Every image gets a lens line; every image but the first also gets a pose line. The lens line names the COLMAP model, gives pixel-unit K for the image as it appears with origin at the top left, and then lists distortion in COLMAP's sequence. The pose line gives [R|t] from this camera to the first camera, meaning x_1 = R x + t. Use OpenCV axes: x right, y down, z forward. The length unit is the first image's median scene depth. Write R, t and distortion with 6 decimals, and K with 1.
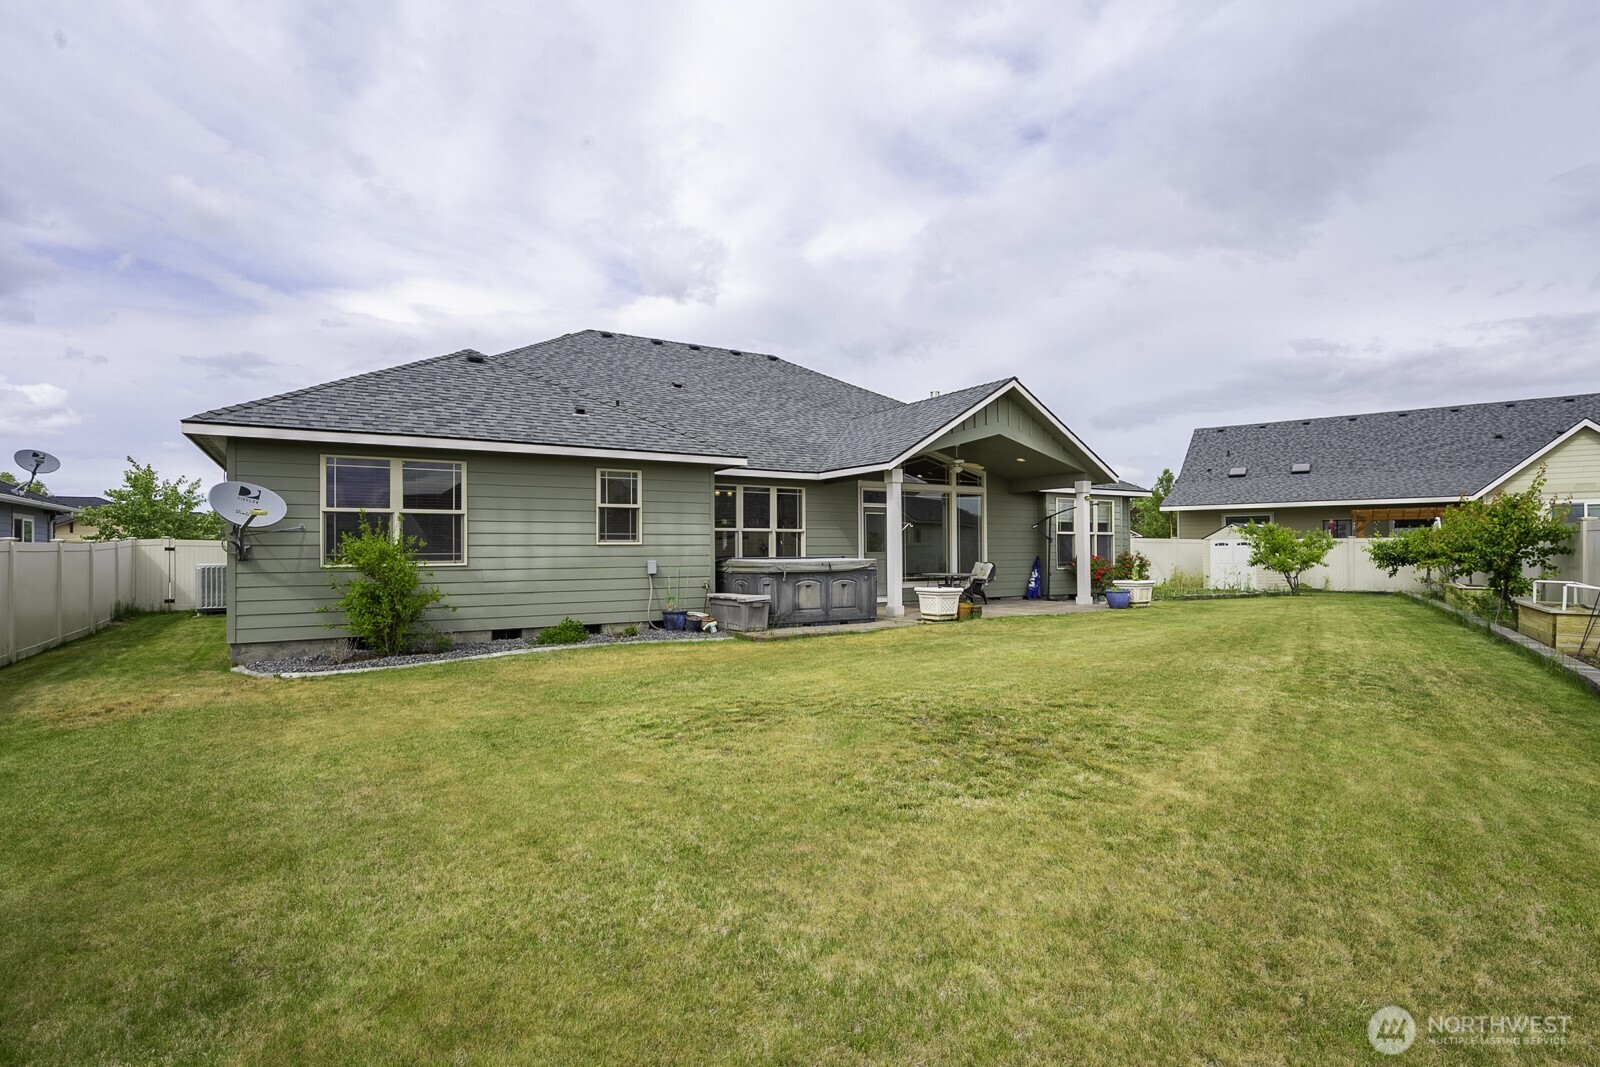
lens RADIAL K [[770.9, 0, 813.5], [0, 770.9, 574.0], [0, 0, 1]] dist [0.000991, -0.001673]
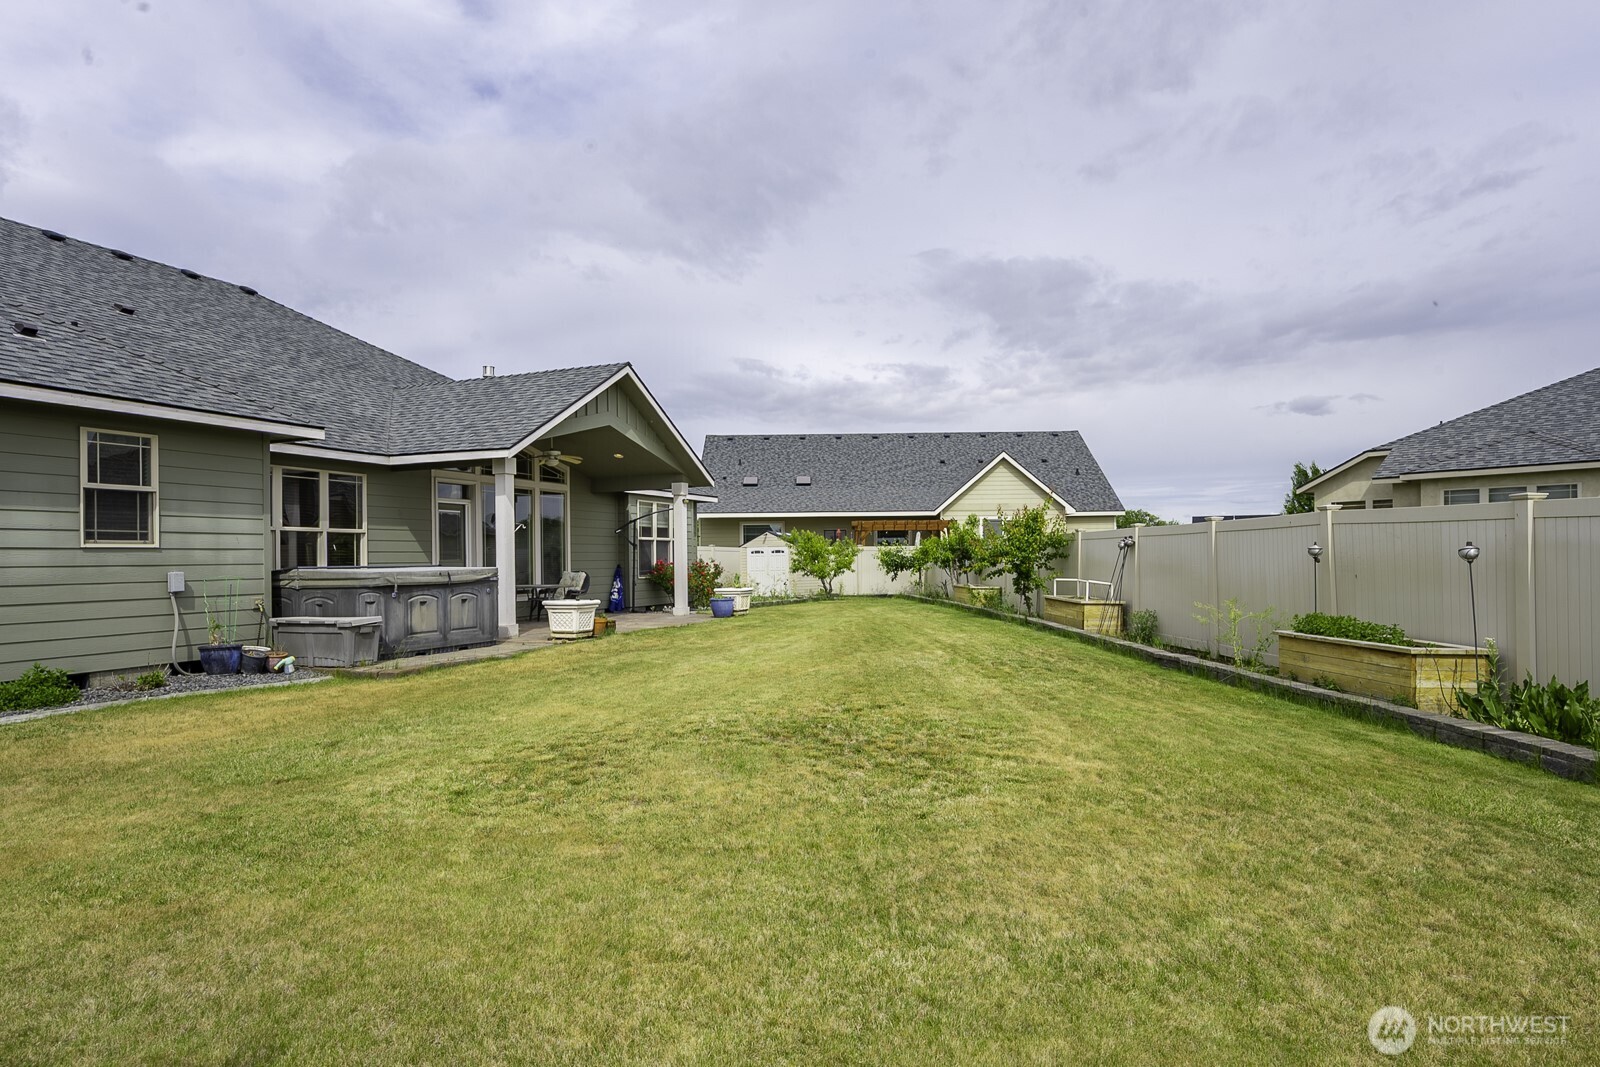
lens RADIAL K [[883.9, 0, 799.5], [0, 883.9, 534.9], [0, 0, 1]] dist [-0.001120, 0.000650]
pose [[0.811621, 0.012374, 0.584053, -0.175689], [0.023340, 0.998291, -0.053585, 0.003545], [-0.583718, 0.057122, 0.809945, 0.053392]]
